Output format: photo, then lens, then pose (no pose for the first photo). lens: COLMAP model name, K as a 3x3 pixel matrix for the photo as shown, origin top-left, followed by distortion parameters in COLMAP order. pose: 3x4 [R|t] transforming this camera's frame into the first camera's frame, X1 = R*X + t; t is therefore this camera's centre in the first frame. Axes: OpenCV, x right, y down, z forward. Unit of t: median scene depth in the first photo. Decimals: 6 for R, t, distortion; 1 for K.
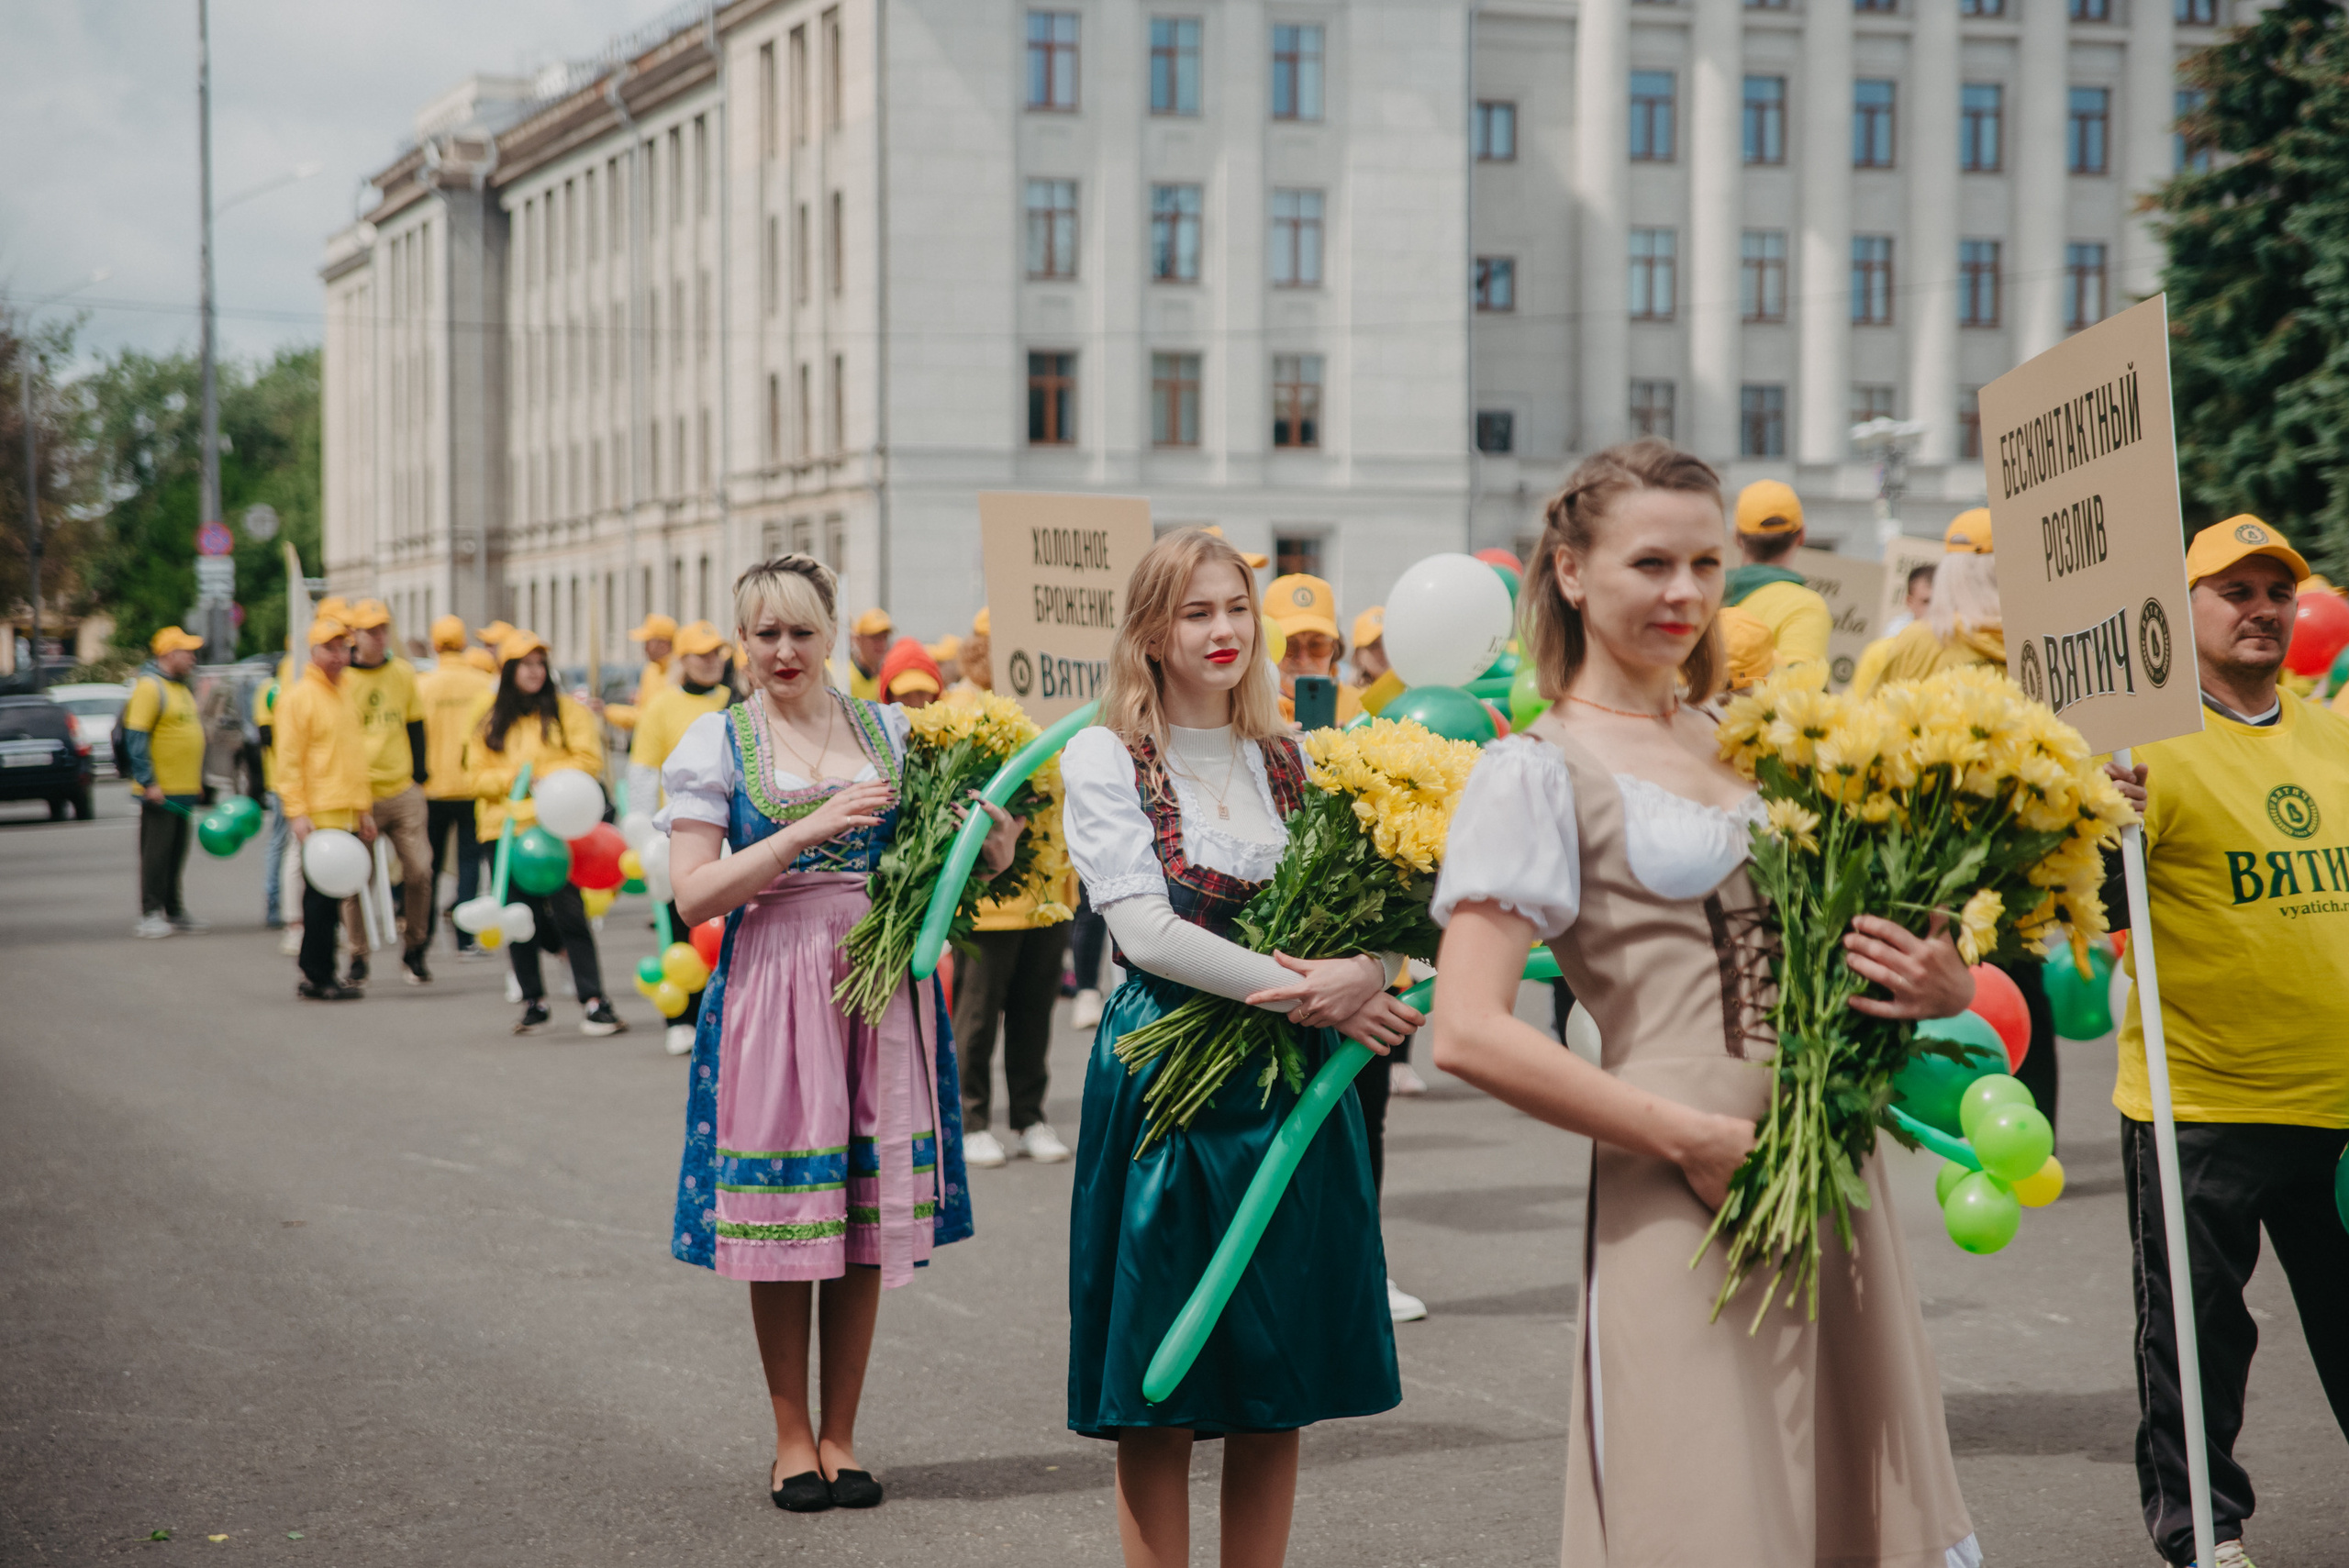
lens RADIAL K [[4769.7, 0, 1174.5], [0, 4769.7, 784.0], [0, 0, 1]] dist [0.002452, 0.108941]
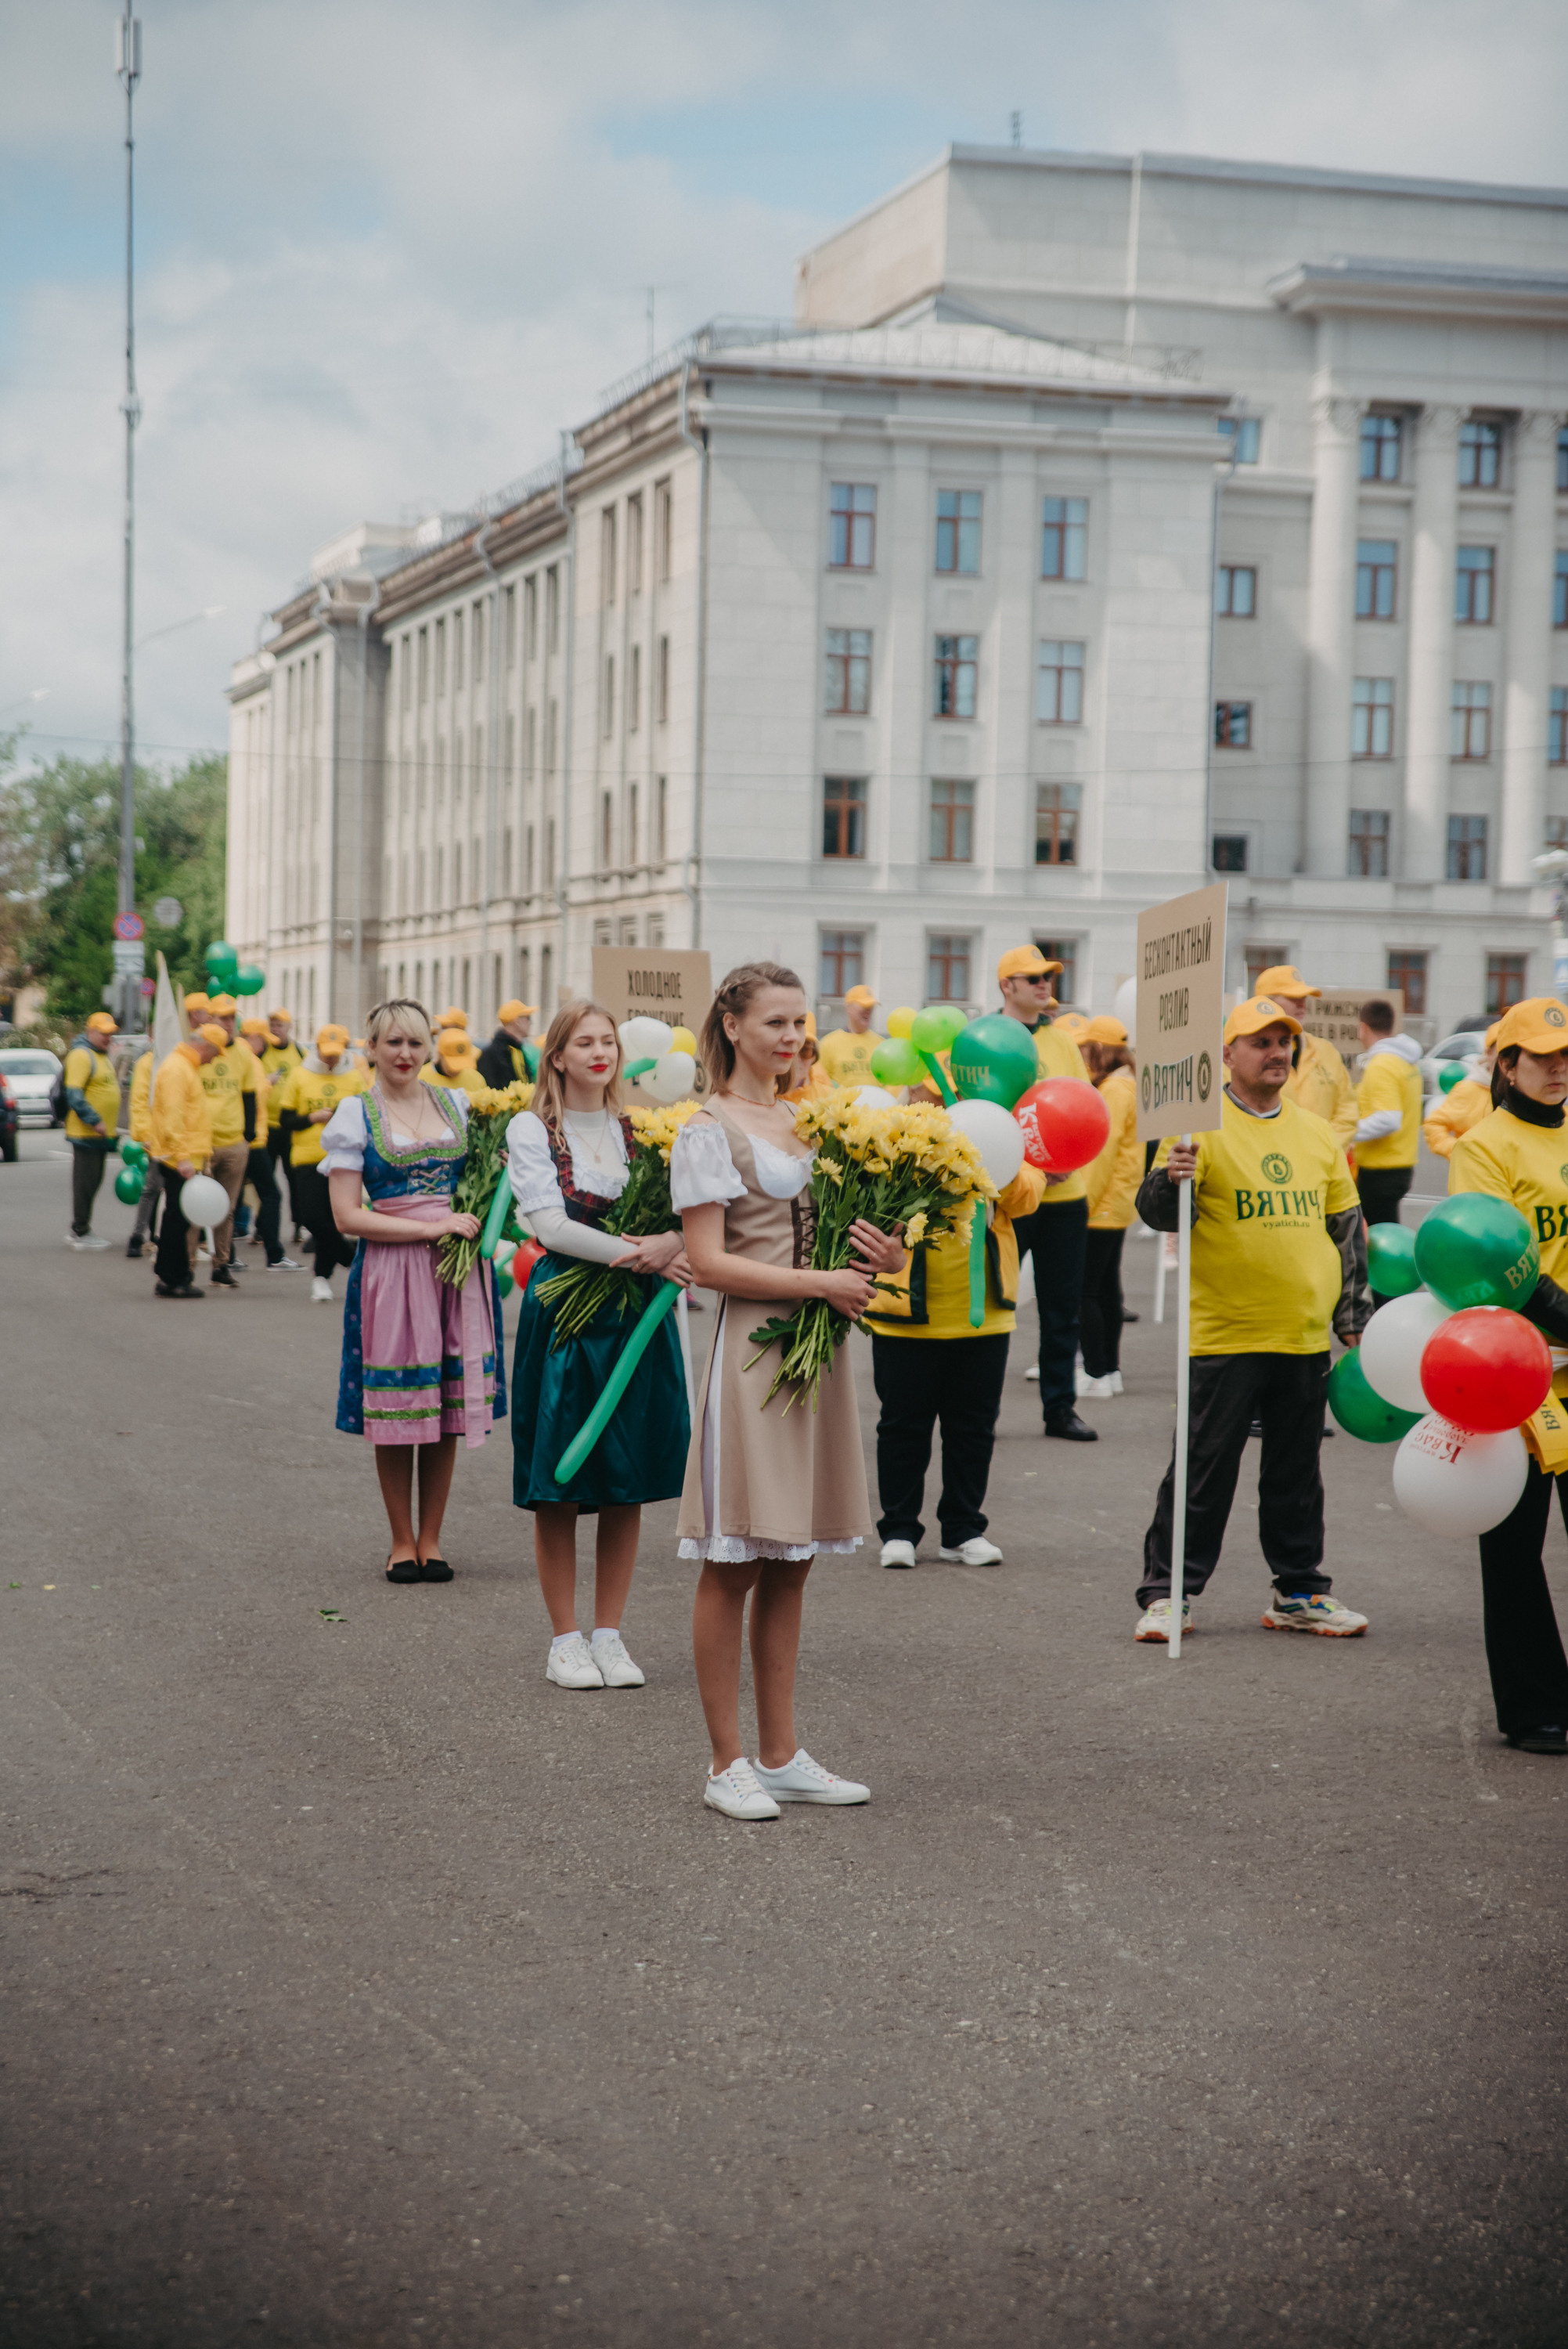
lens RADIAL K [[4633.3, 0, 784.0], [0, 4633.3, 1174.5], [0, 0, 1]] dist [-0.062169, 0.041695]
pose [[0.997748, 0.023386, -0.062862, 0.031397], [-0.023118, 0.999720, 0.004983, 0.000498], [0.062960, -0.003519, 0.998010, -0.120555]]
